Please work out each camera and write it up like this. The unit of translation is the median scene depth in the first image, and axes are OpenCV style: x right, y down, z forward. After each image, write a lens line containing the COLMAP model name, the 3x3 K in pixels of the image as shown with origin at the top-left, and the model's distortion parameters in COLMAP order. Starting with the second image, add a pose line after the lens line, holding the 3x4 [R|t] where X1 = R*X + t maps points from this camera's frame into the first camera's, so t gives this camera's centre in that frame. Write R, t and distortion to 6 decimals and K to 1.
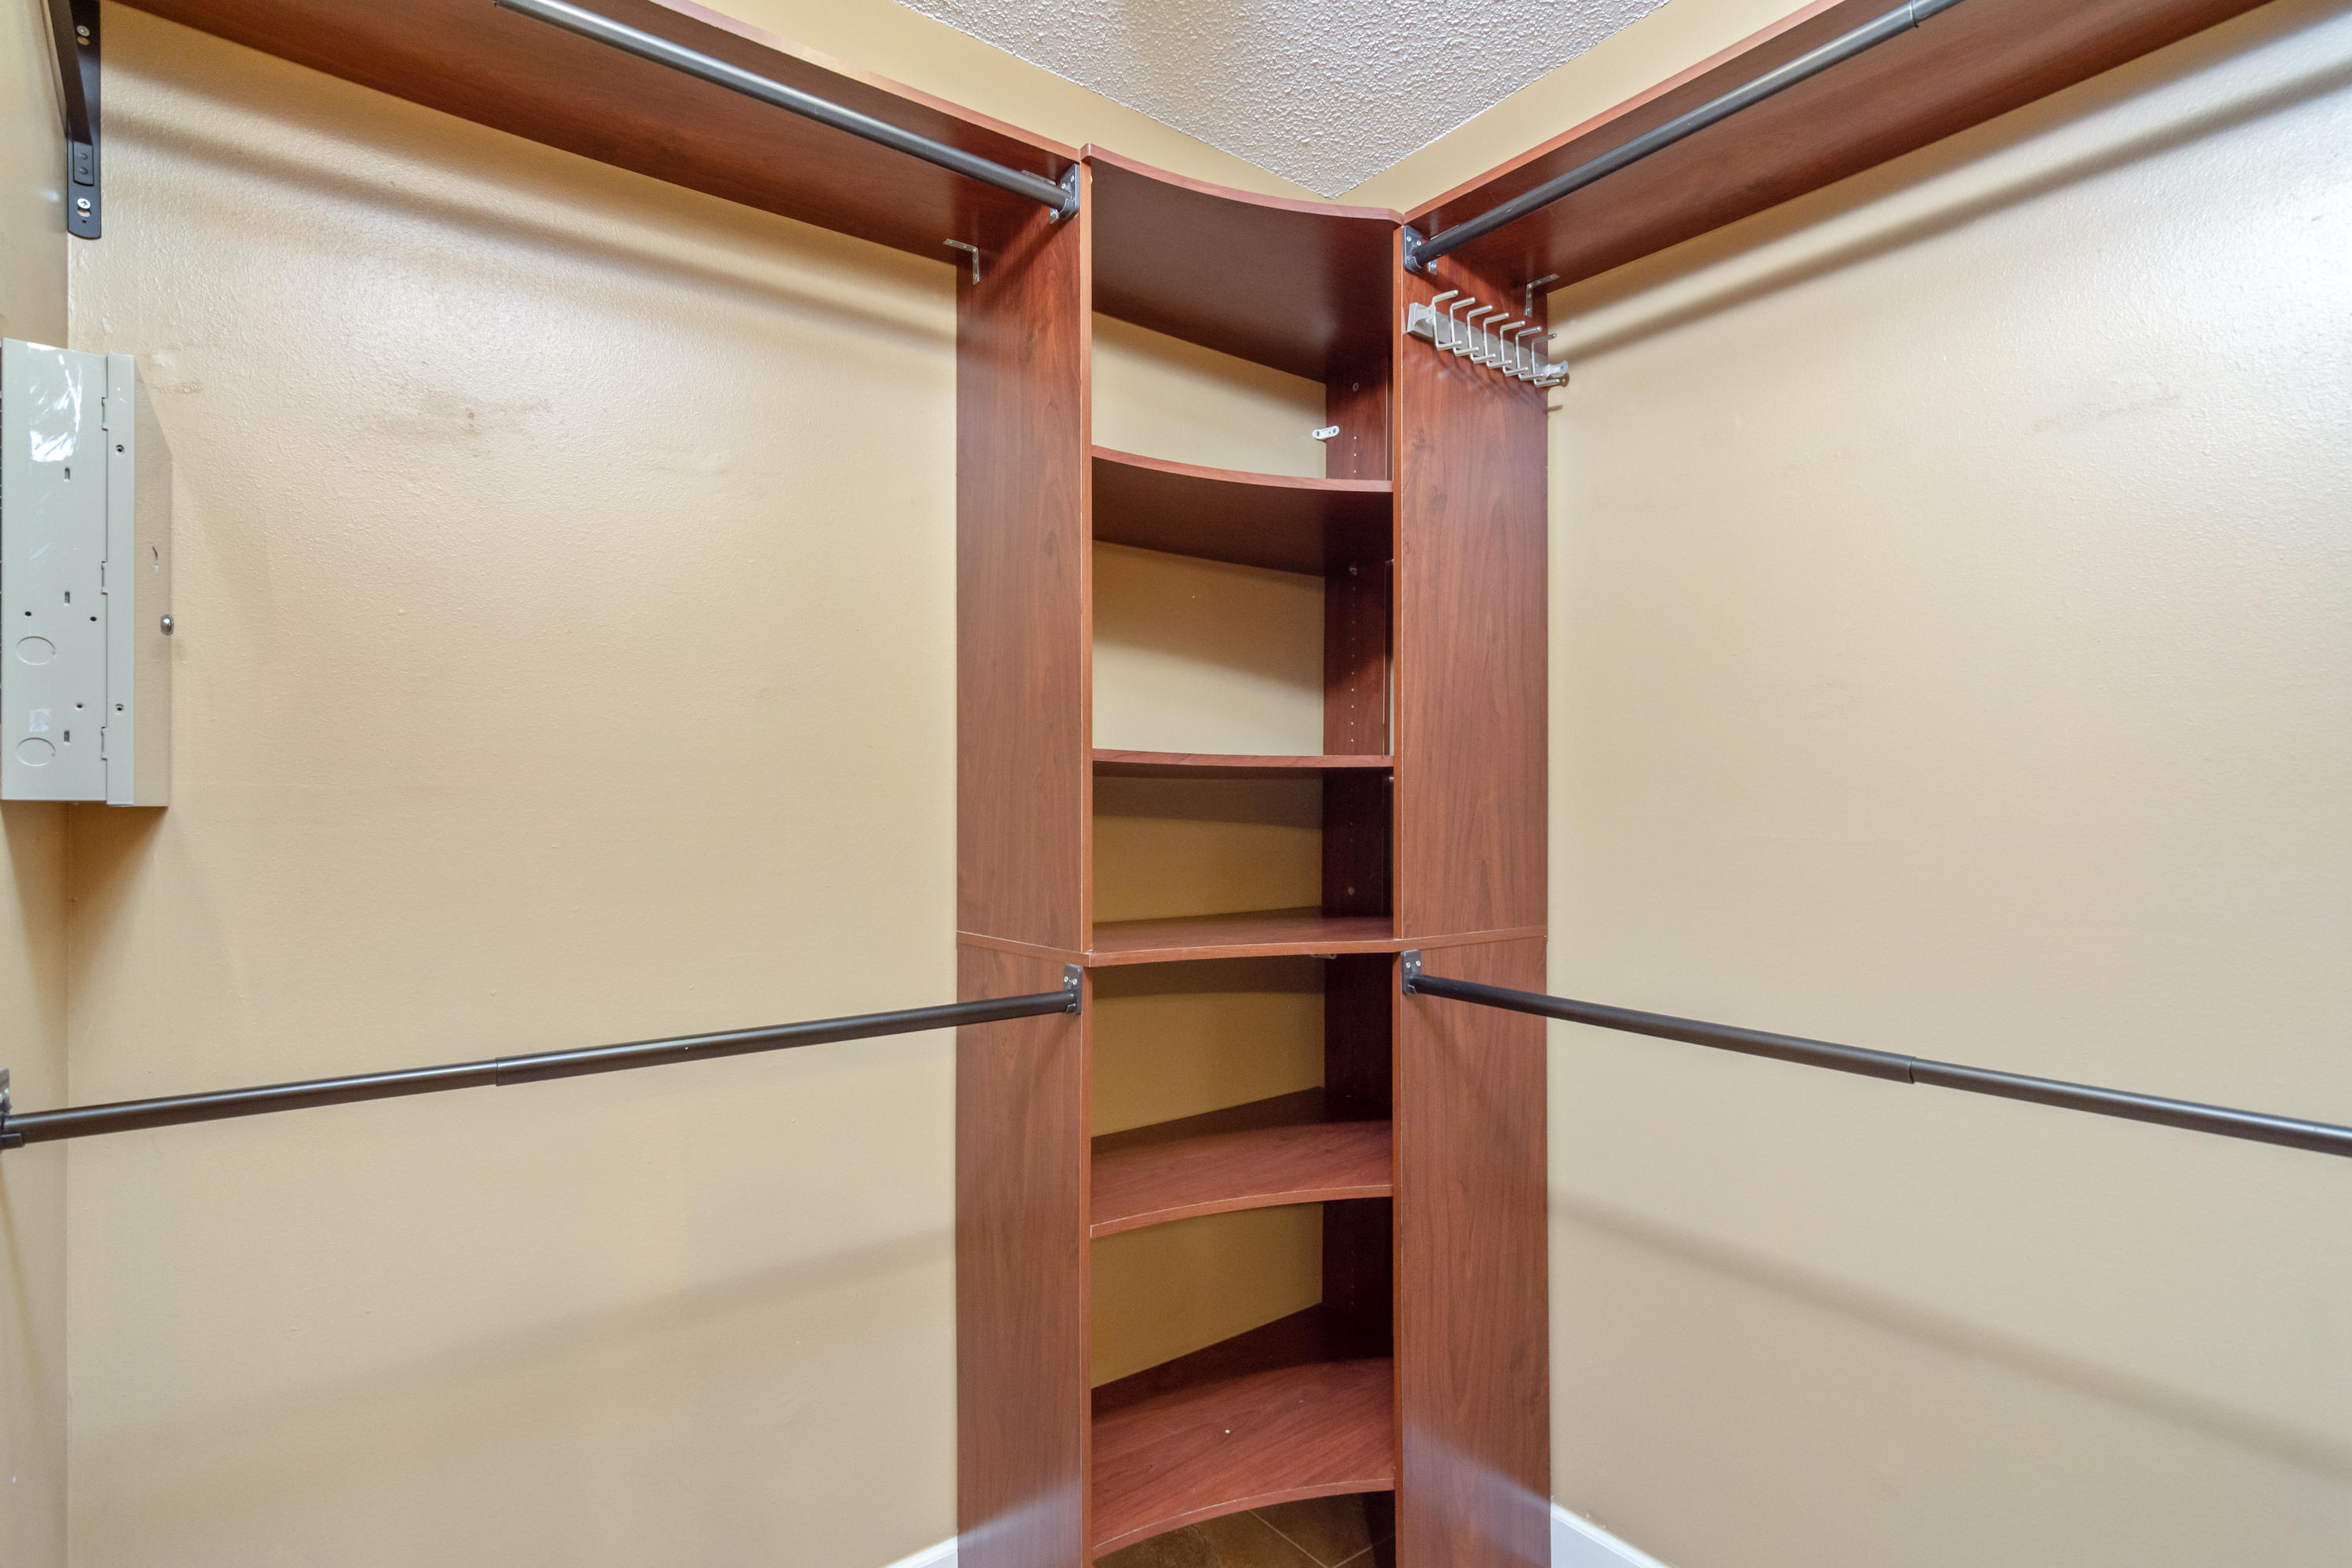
lens RADIAL K [[1142.7, 0, 1153.3], [0, 1142.7, 802.4], [0, 0, 1]] dist [-0.001930, 0.000903]
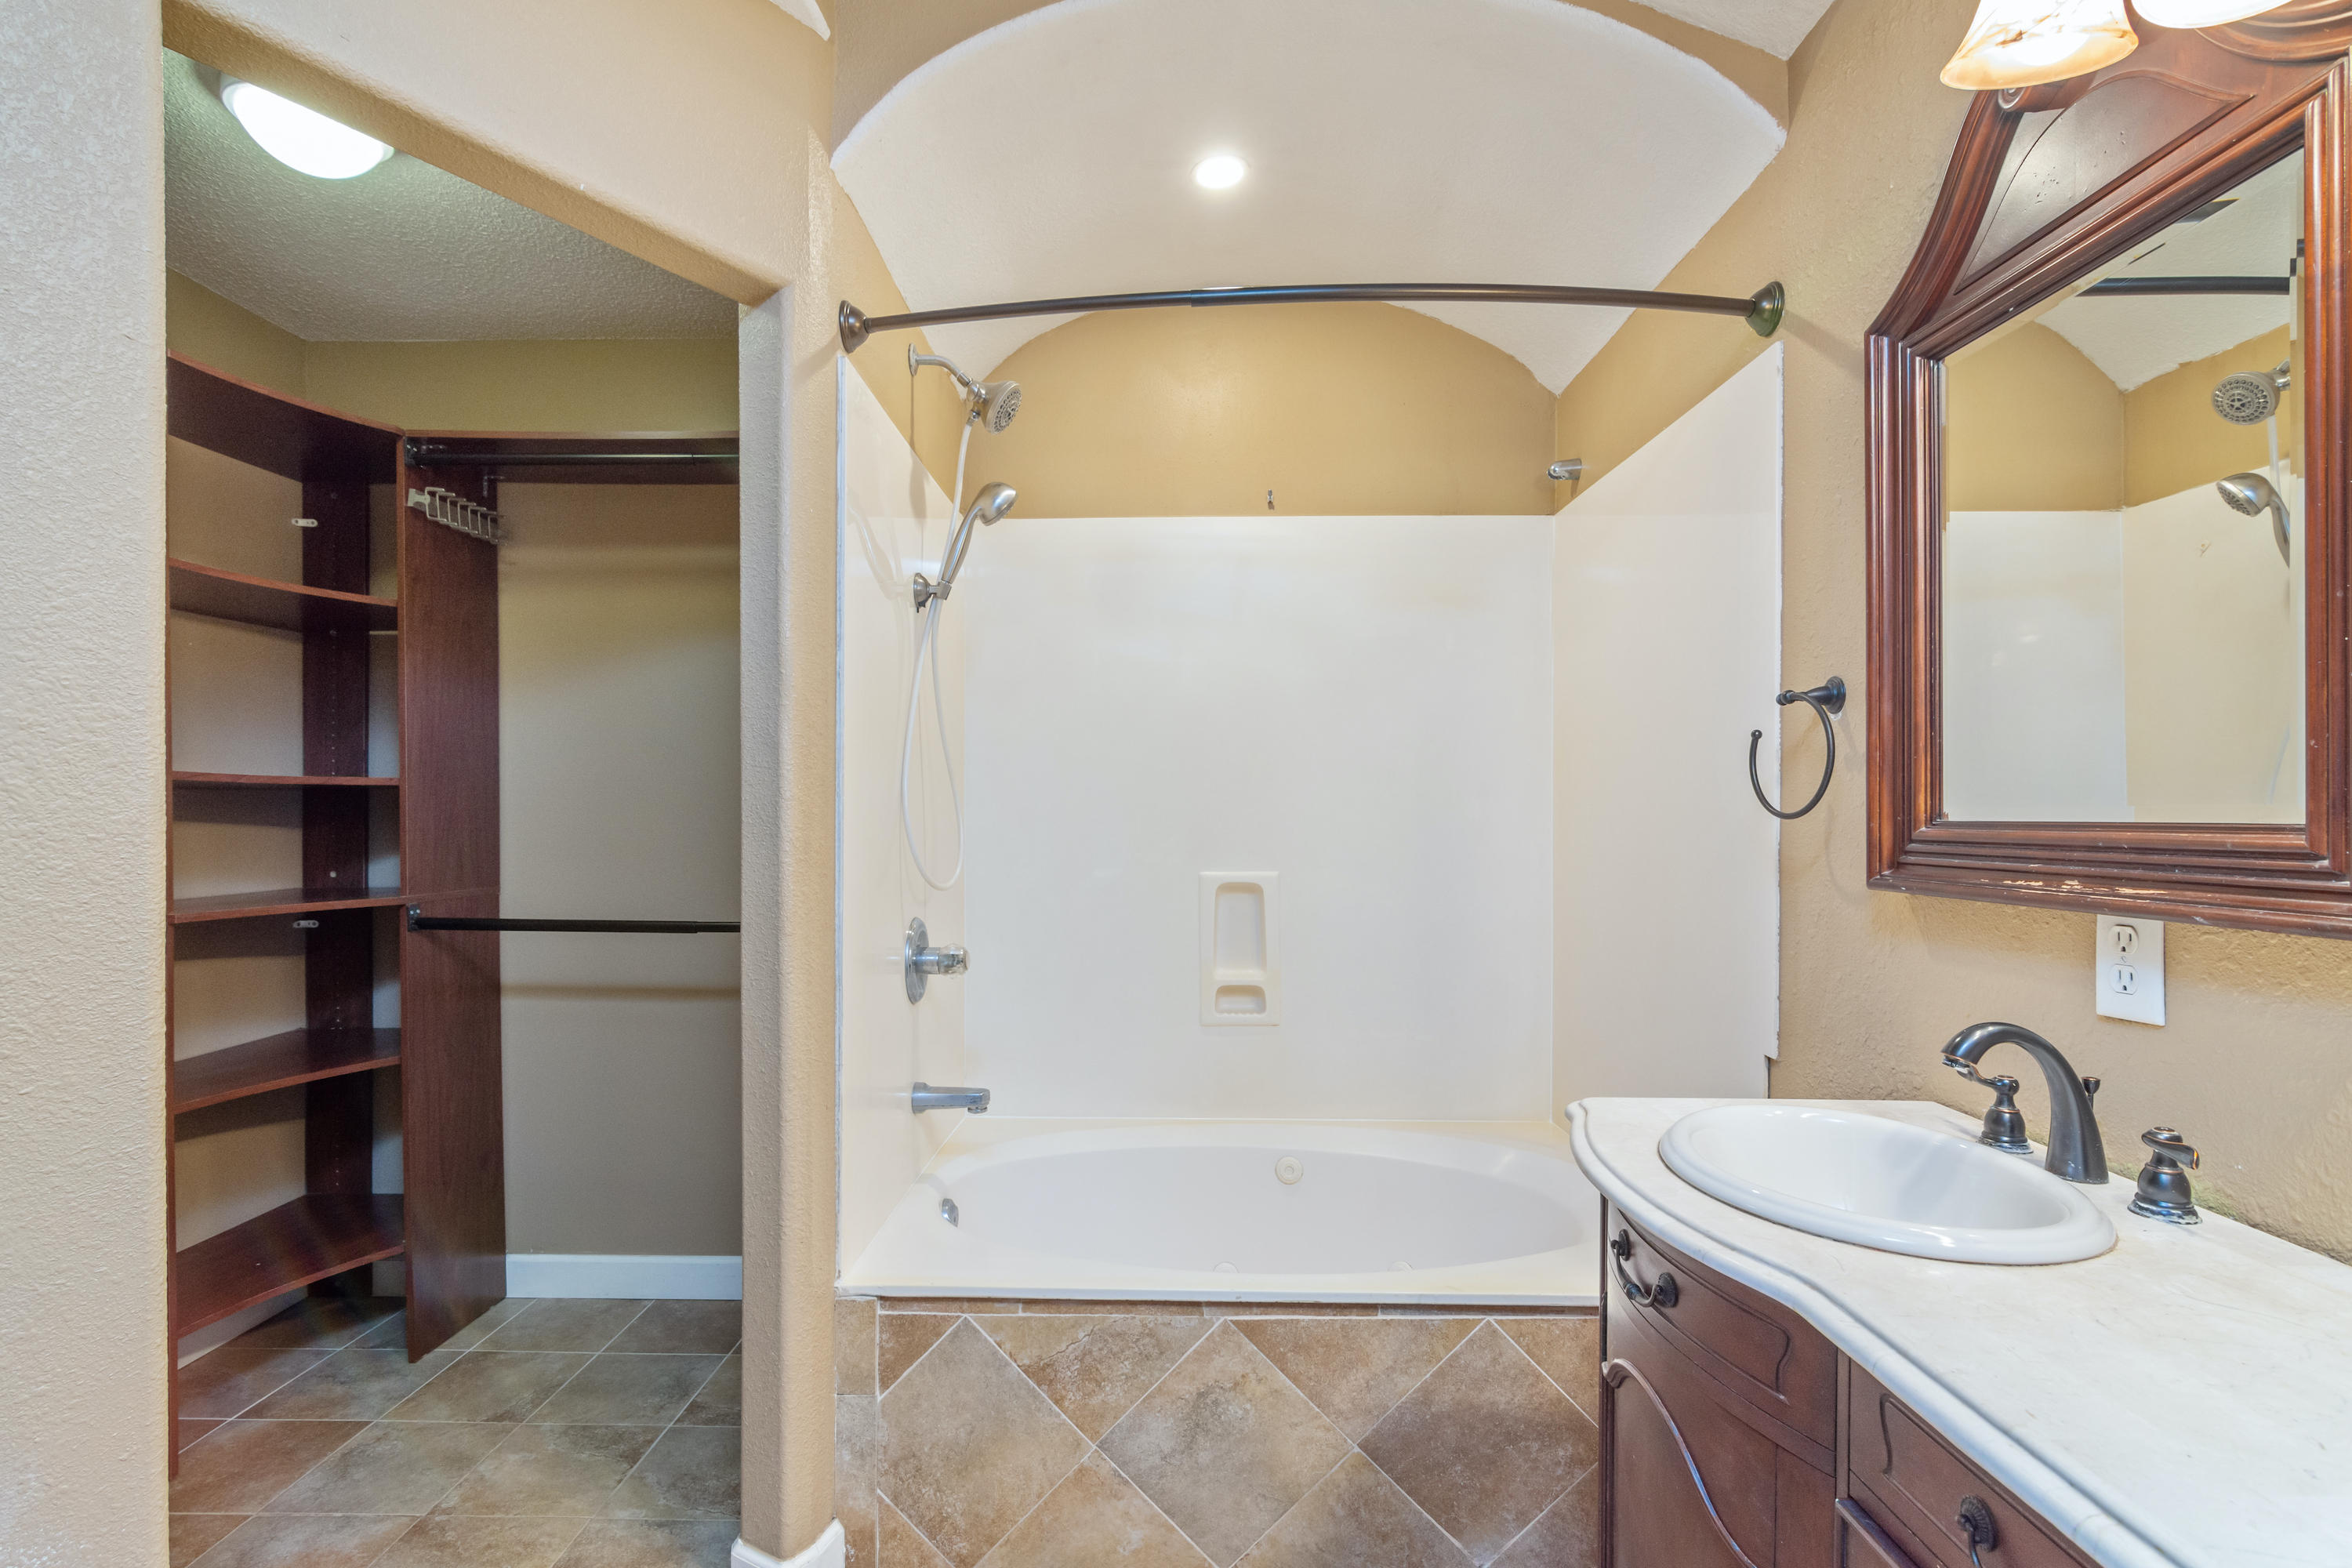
lens RADIAL K [[1142.7, 0, 1173.0], [0, 1142.7, 816.8], [0, 0, 1]] dist [-0.001930, 0.000903]
pose [[0.609769, -0.008966, 0.792529, -0.367212], [0.004510, 0.999959, 0.007843, 0.004607], [-0.792567, -0.001208, 0.609784, -0.755322]]
